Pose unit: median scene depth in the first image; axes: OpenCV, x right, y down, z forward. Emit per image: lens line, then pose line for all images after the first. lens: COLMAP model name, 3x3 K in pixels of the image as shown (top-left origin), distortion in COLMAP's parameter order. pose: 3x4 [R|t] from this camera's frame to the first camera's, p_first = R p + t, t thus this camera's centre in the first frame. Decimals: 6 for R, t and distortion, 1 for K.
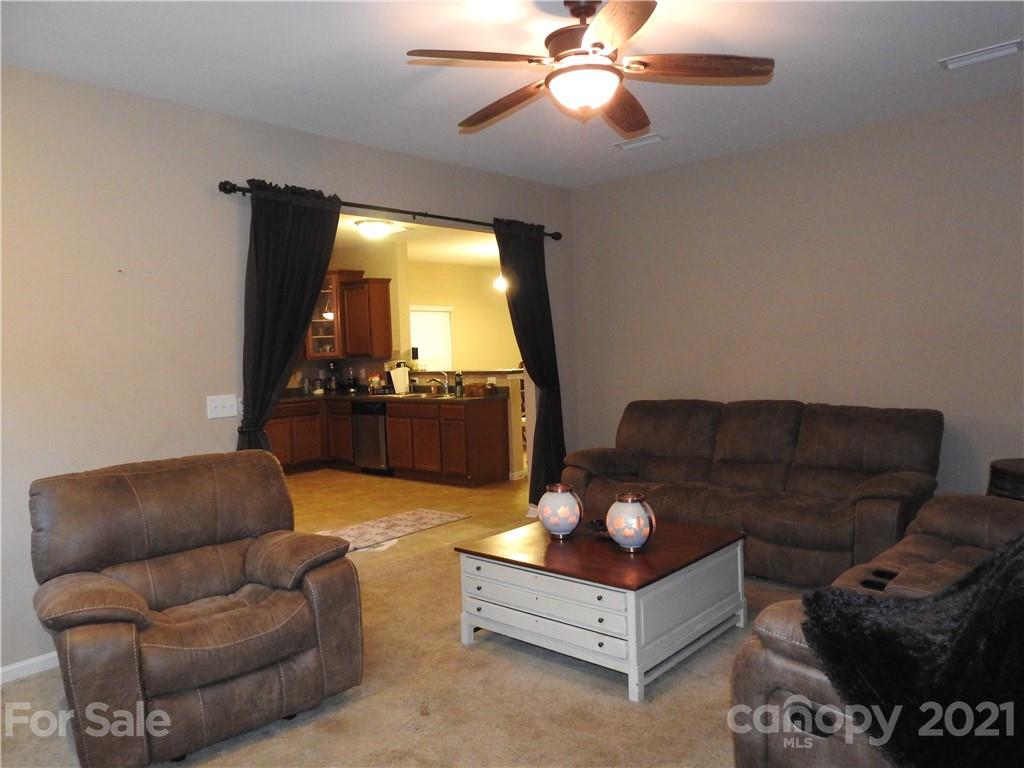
lens RADIAL K [[737.7, 0, 512.7], [0, 737.7, 384.3], [0, 0, 1]] dist [0.002478, 0.007681]
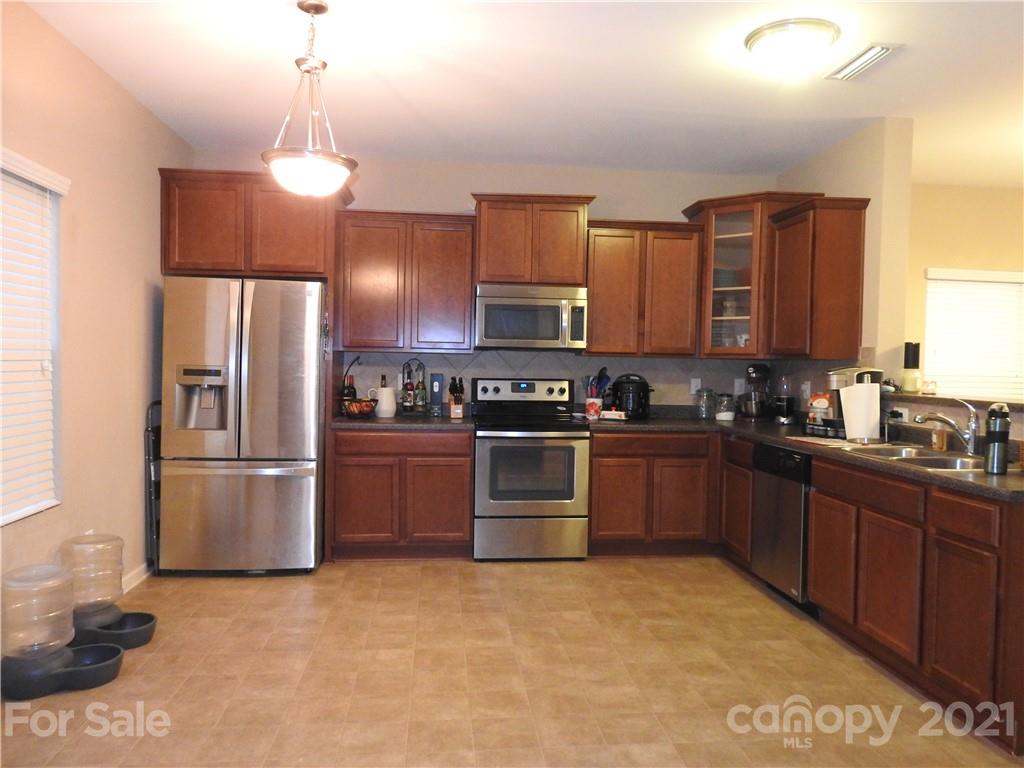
lens RADIAL K [[737.7, 0, 517.9], [0, 737.7, 382.3], [0, 0, 1]] dist [0.002478, 0.007681]
pose [[0.751303, 0.069910, -0.656244, -0.012215], [-0.082310, 0.996535, 0.011927, -0.010316], [0.654805, 0.045055, 0.754454, 0.492176]]
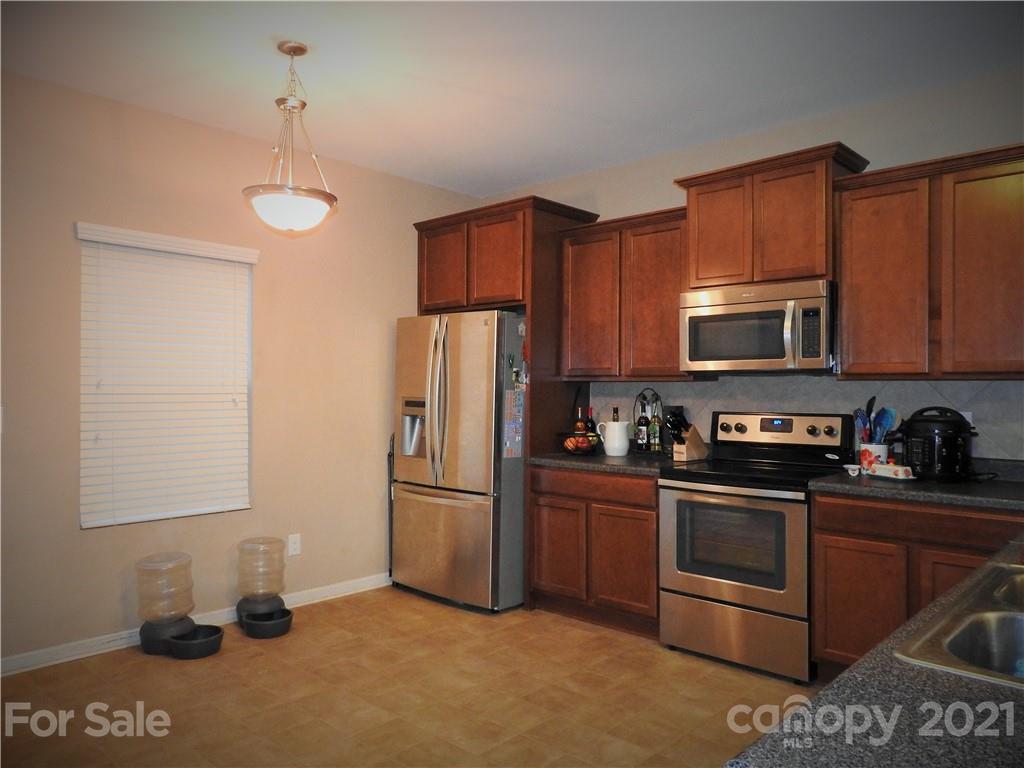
lens RADIAL K [[737.7, 0, 515.1], [0, 737.7, 384.4], [0, 0, 1]] dist [0.002478, 0.007681]
pose [[-0.004239, 0.031656, -0.999490, 0.036154], [-0.058042, 0.997806, 0.031849, -0.028307], [0.998305, 0.058147, -0.002393, 0.788862]]
